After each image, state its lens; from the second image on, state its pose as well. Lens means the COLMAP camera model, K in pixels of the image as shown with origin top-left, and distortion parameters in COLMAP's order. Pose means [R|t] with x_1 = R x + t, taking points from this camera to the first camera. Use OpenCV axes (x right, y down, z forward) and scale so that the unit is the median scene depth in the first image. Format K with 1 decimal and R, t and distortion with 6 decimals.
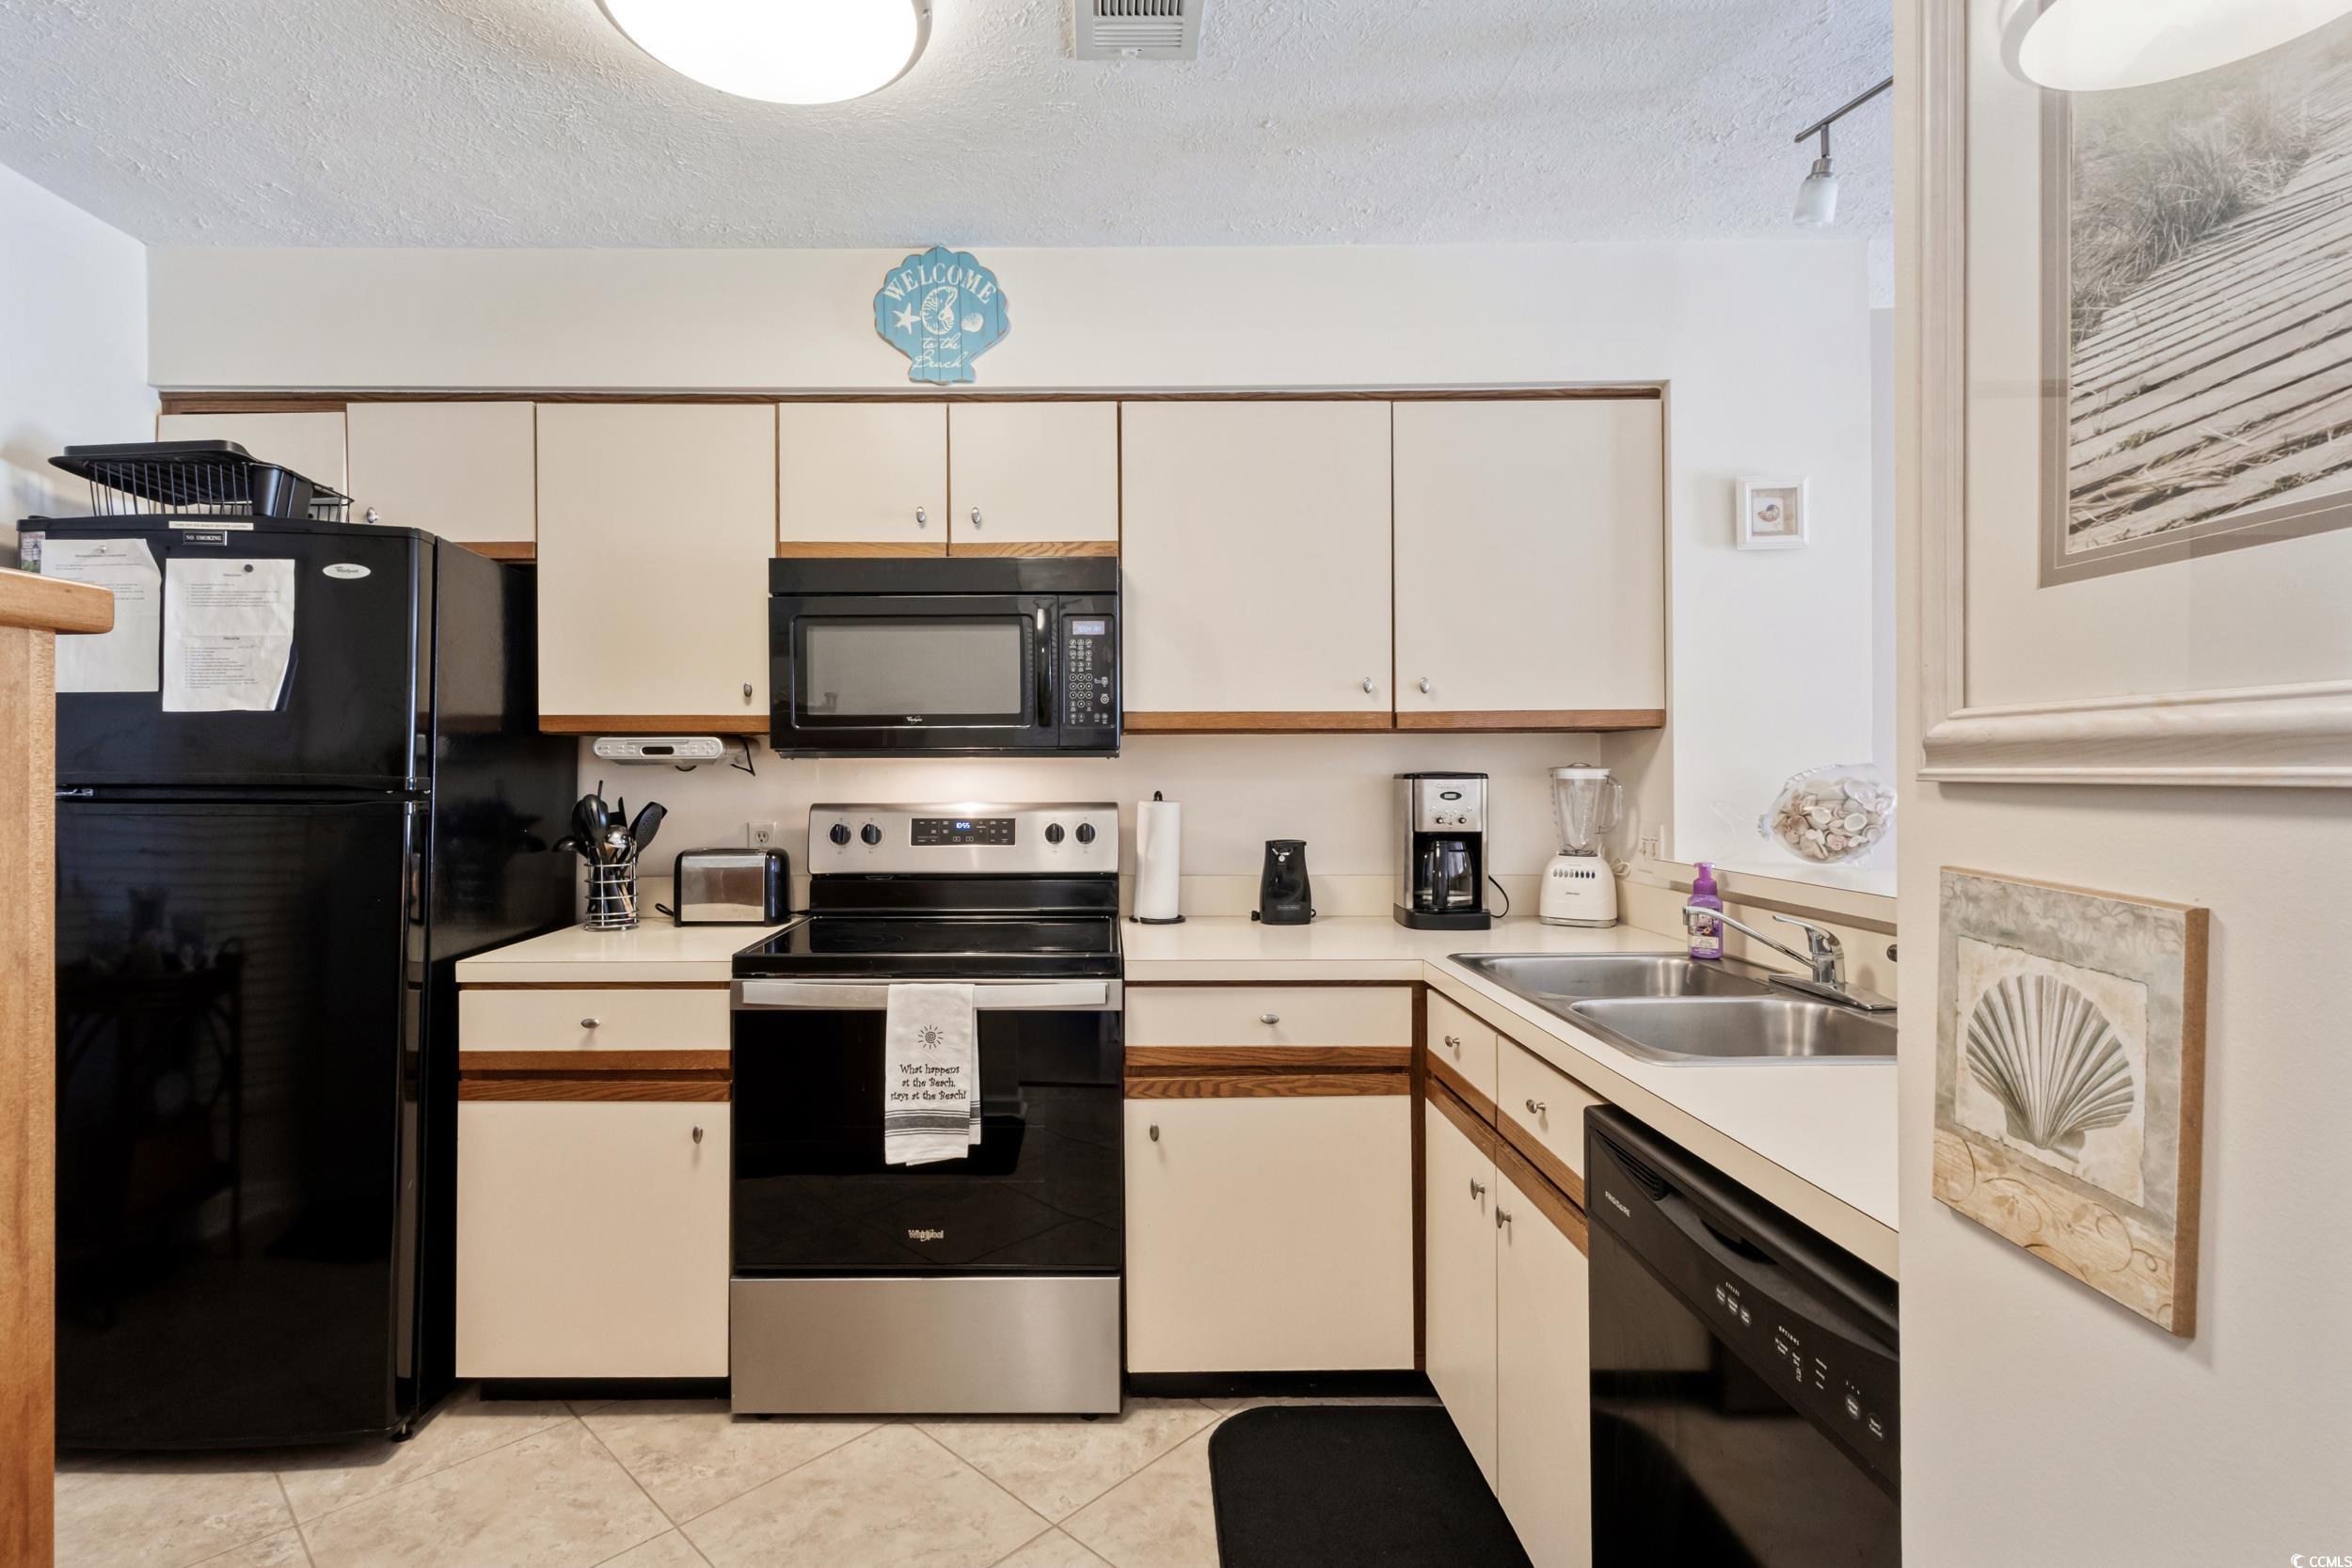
lens RADIAL K [[1087.4, 0, 1171.0], [0, 1087.4, 773.0], [0, 0, 1]] dist [0.007906, 0.000564]
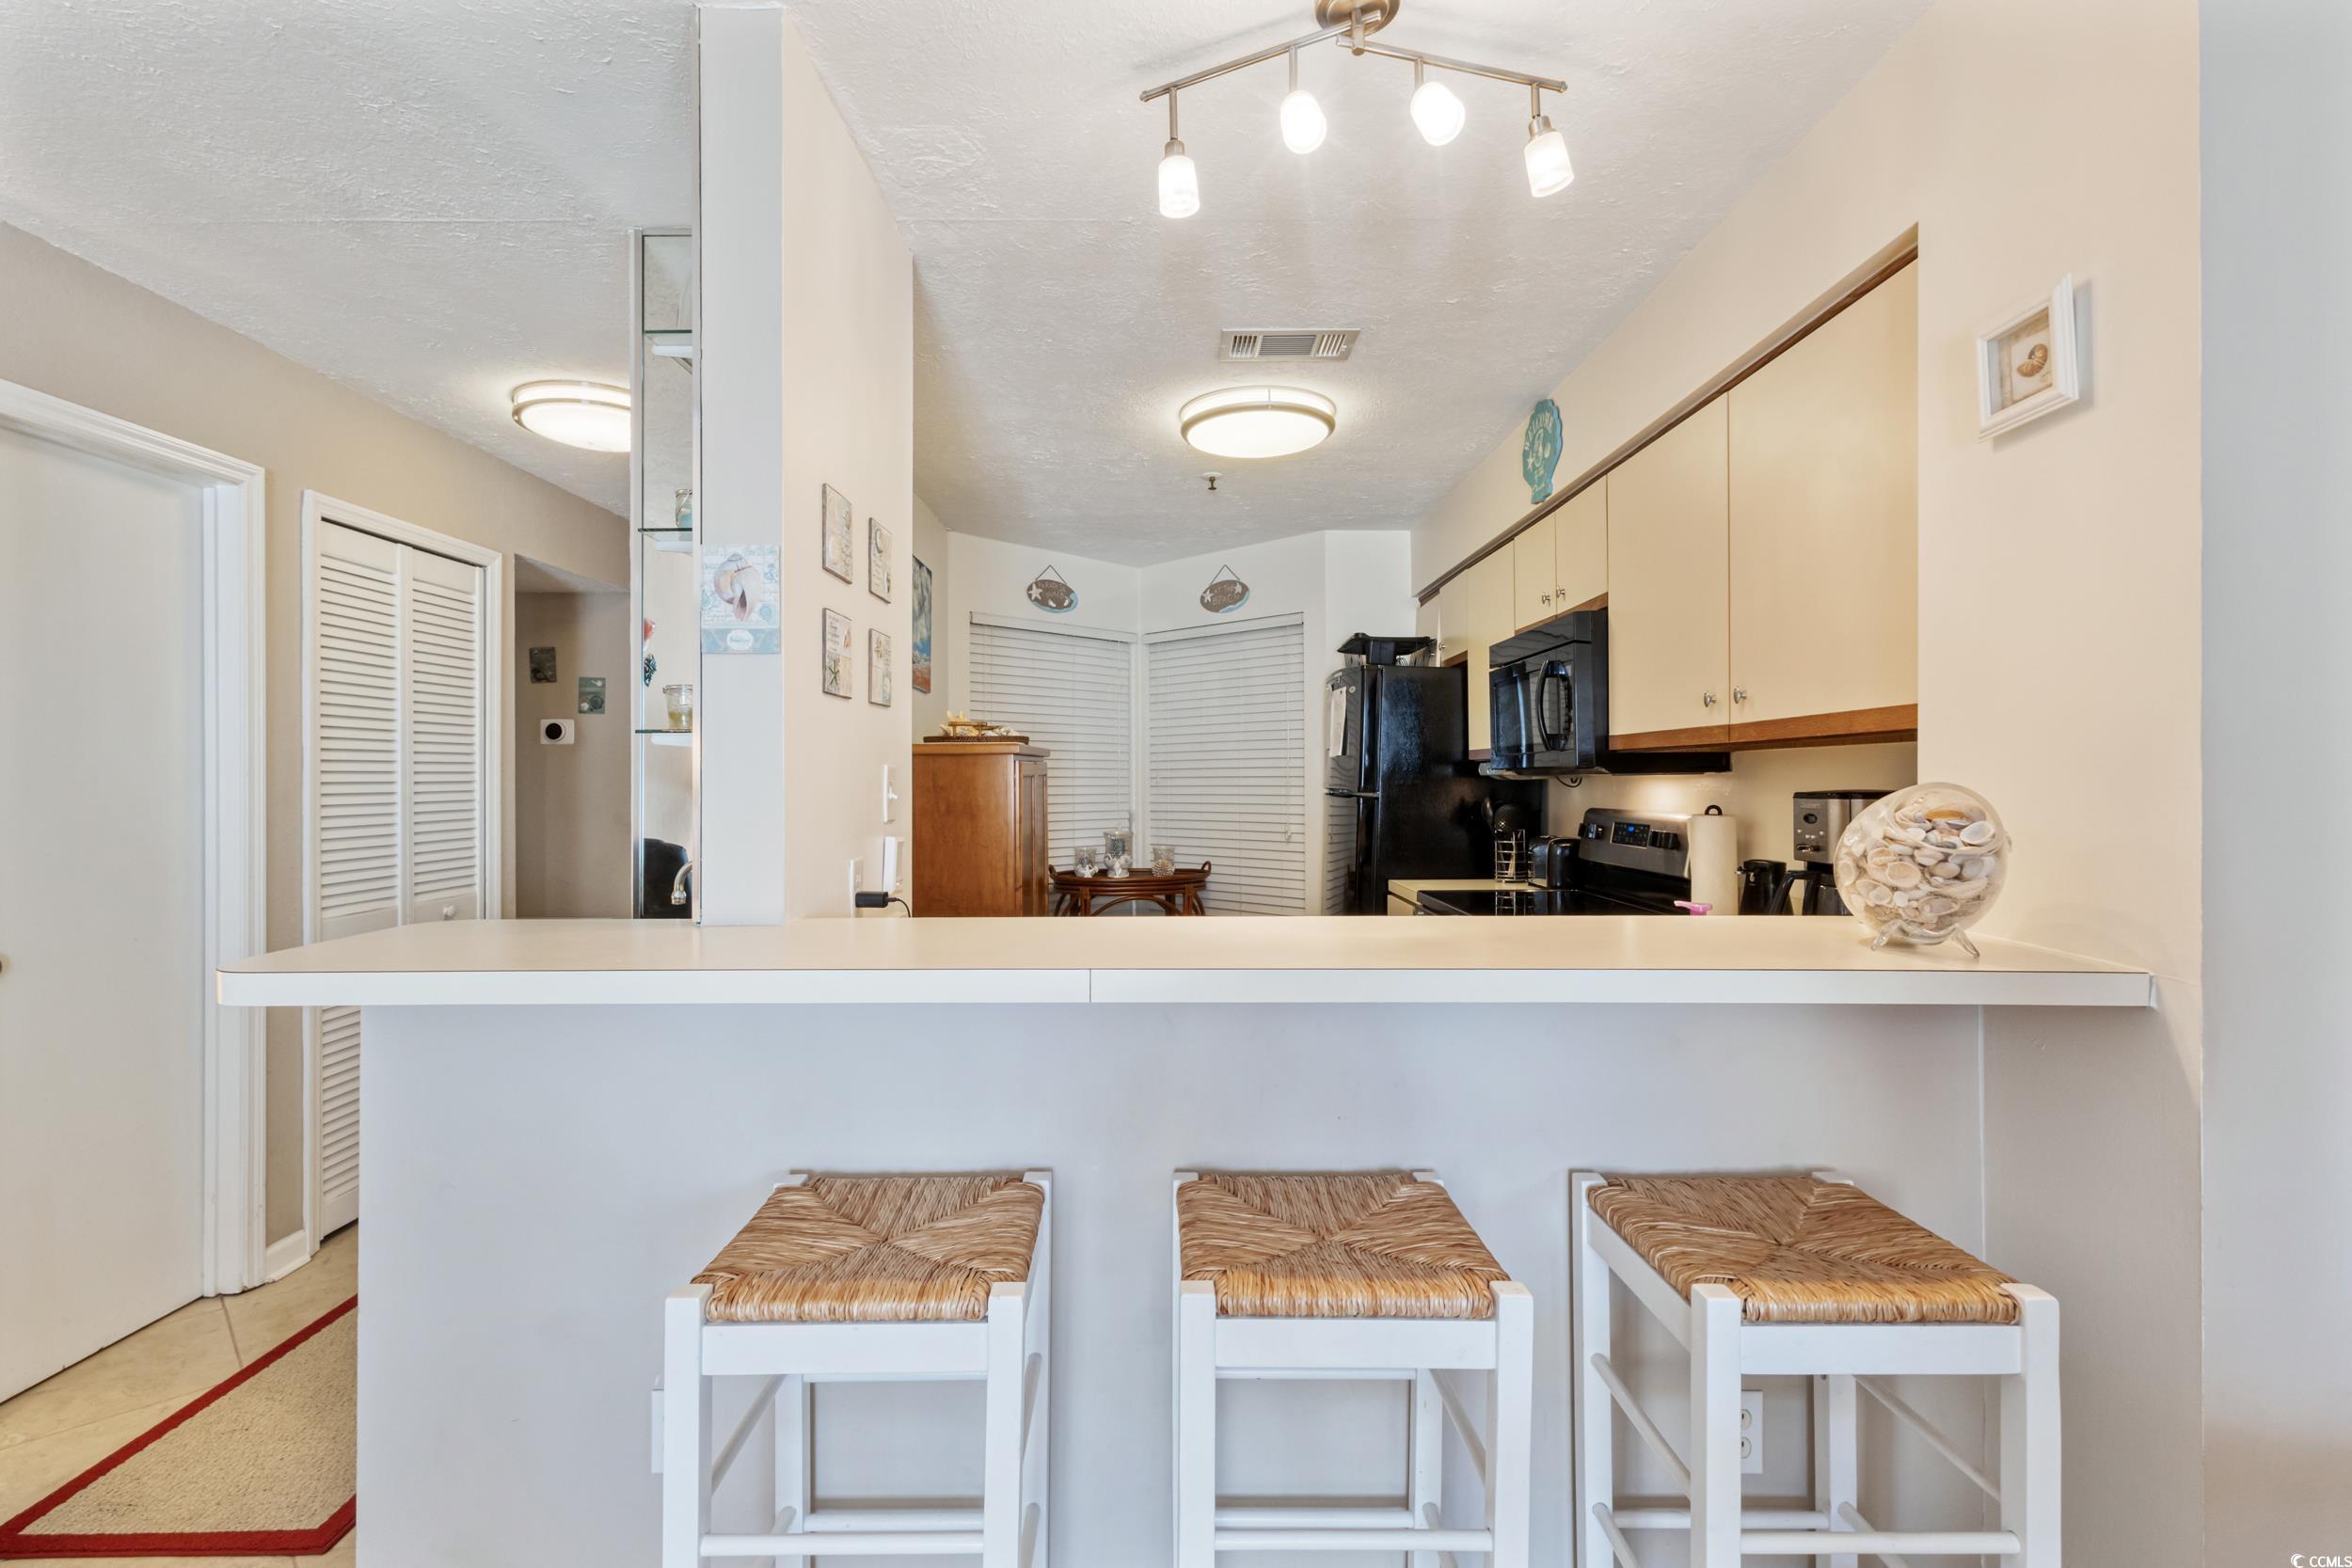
lens RADIAL K [[1087.4, 0, 1166.7], [0, 1087.4, 777.3], [0, 0, 1]] dist [0.007906, 0.000564]
pose [[0.002019, 0.002630, -0.999995, 1.154502], [-0.000767, 0.999996, 0.002629, -0.014306], [0.999998, 0.000762, 0.002021, 0.528465]]
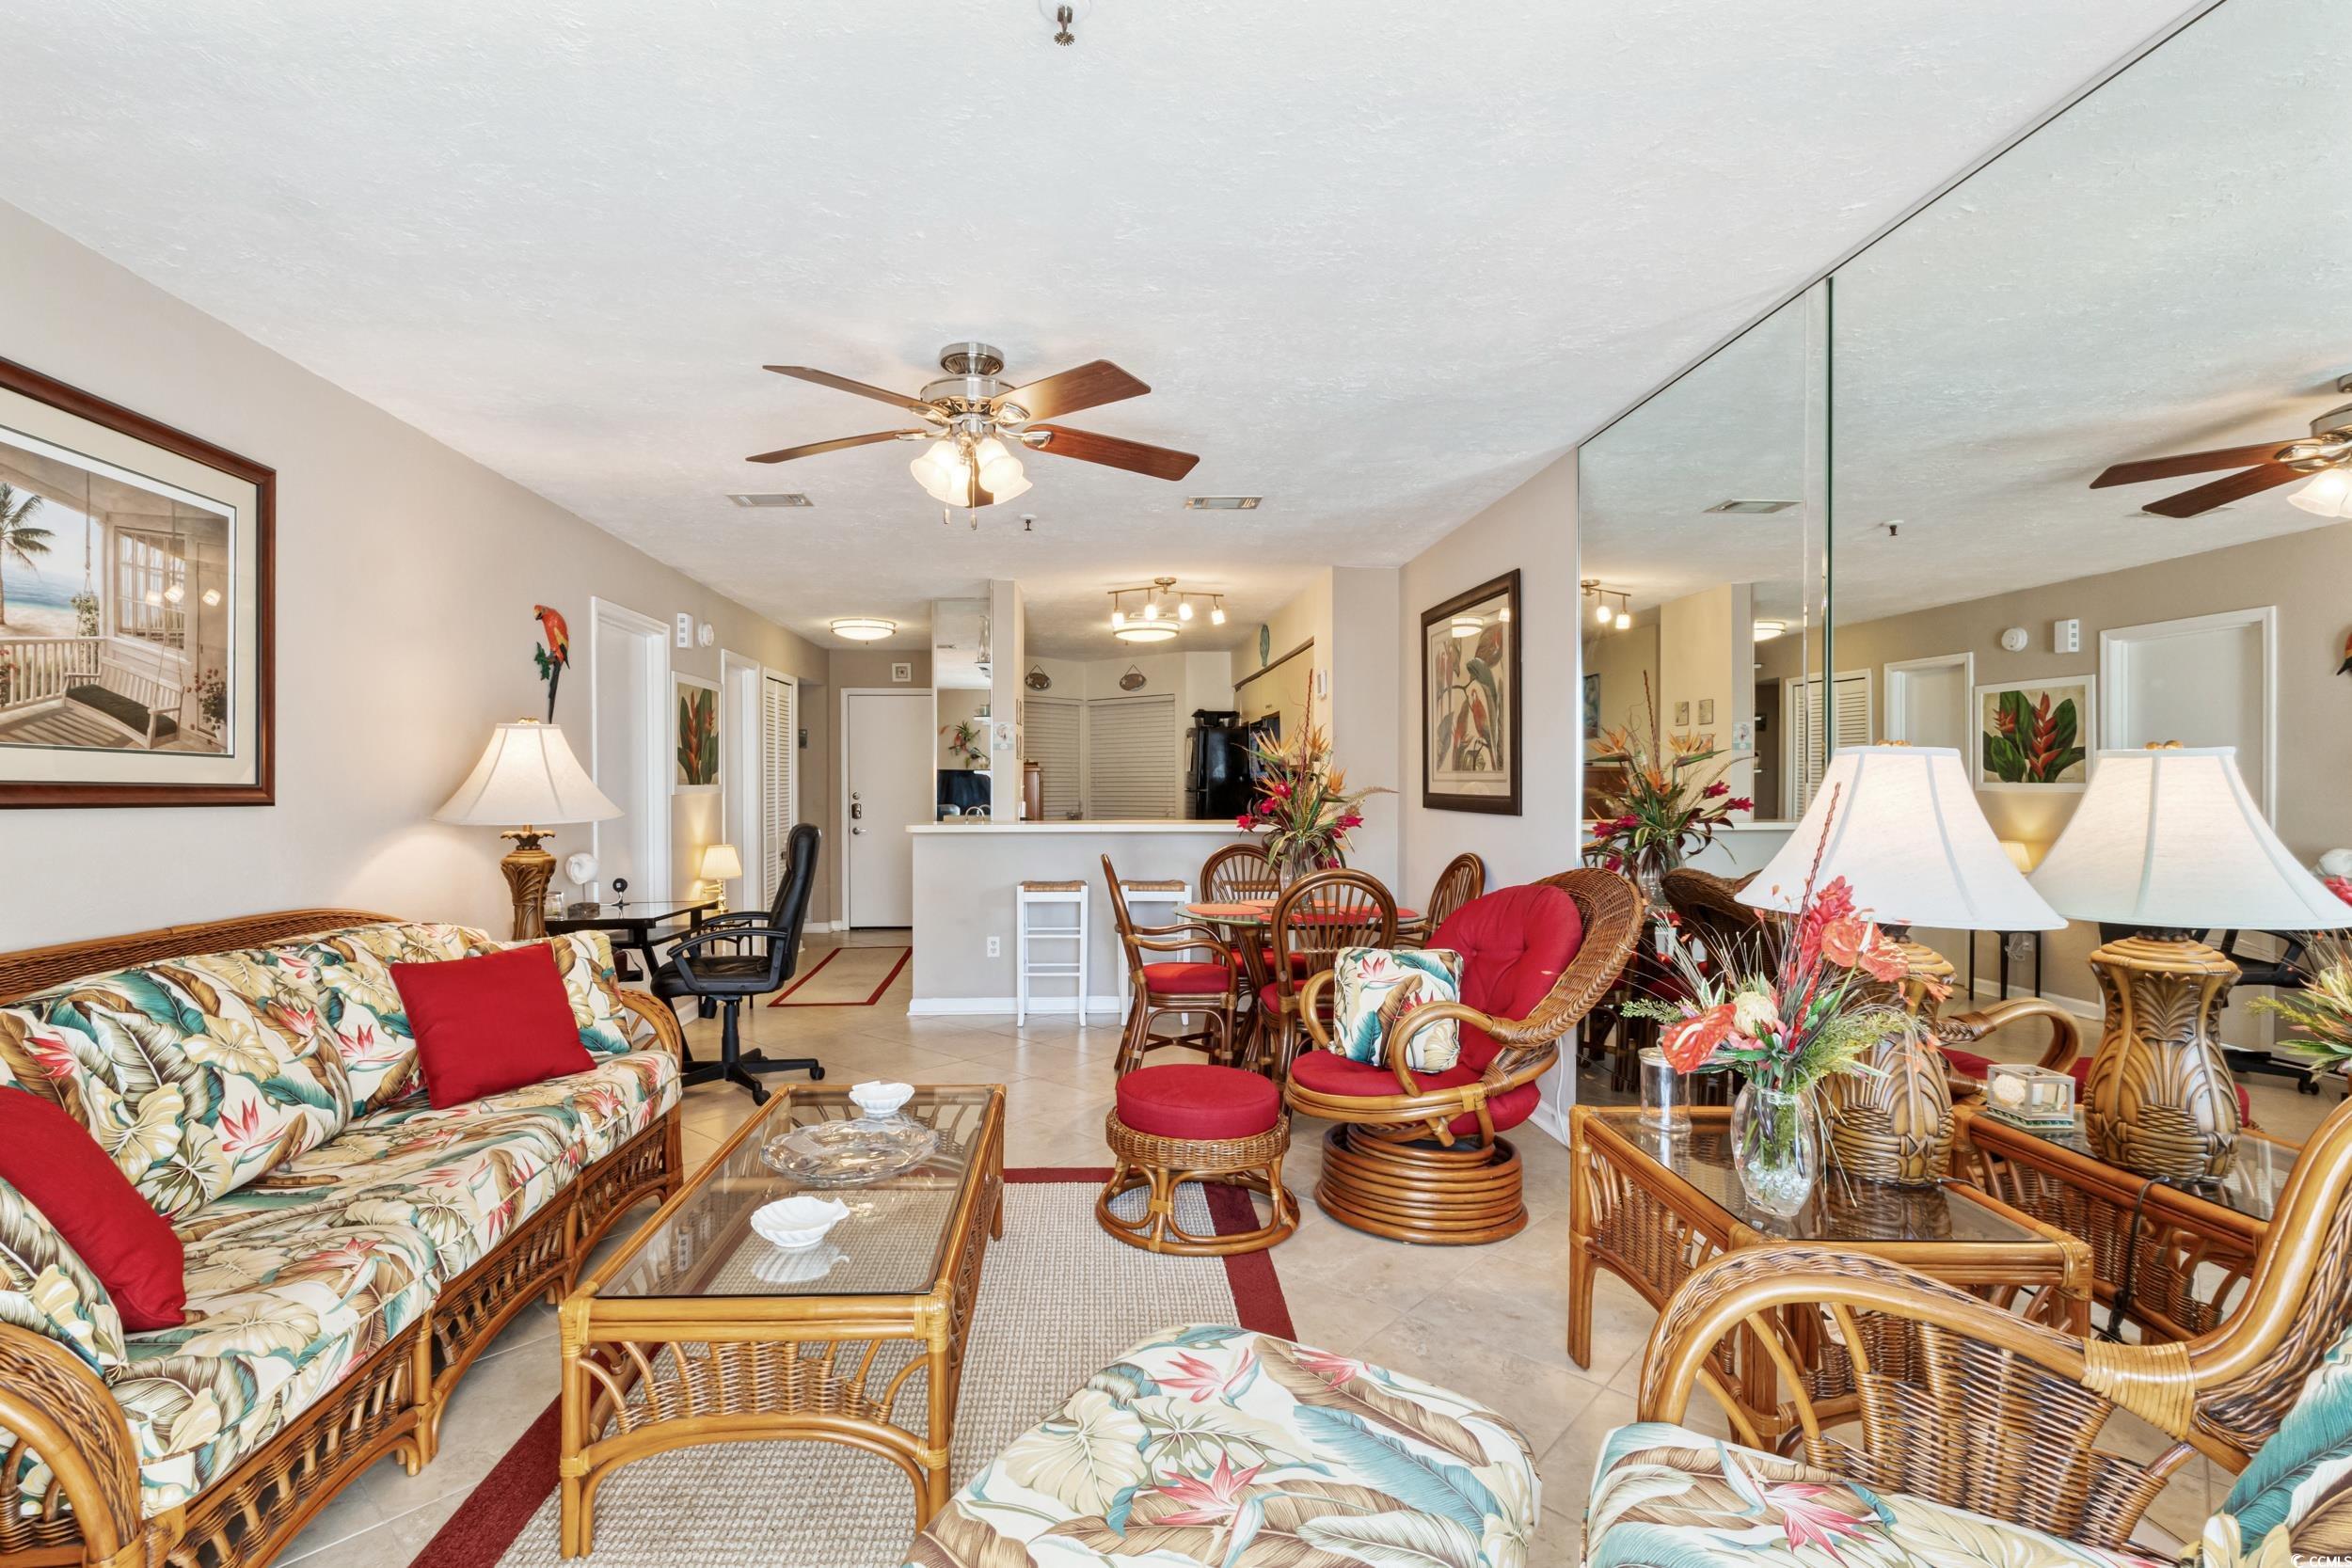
lens RADIAL K [[1087.4, 0, 1156.7], [0, 1087.4, 791.1], [0, 0, 1]] dist [0.007906, 0.000564]
pose [[0.073080, 0.011165, -0.997264, 3.030662], [-0.001396, 0.999937, 0.011093, -0.020184], [0.997325, 0.000582, 0.073091, 0.440857]]
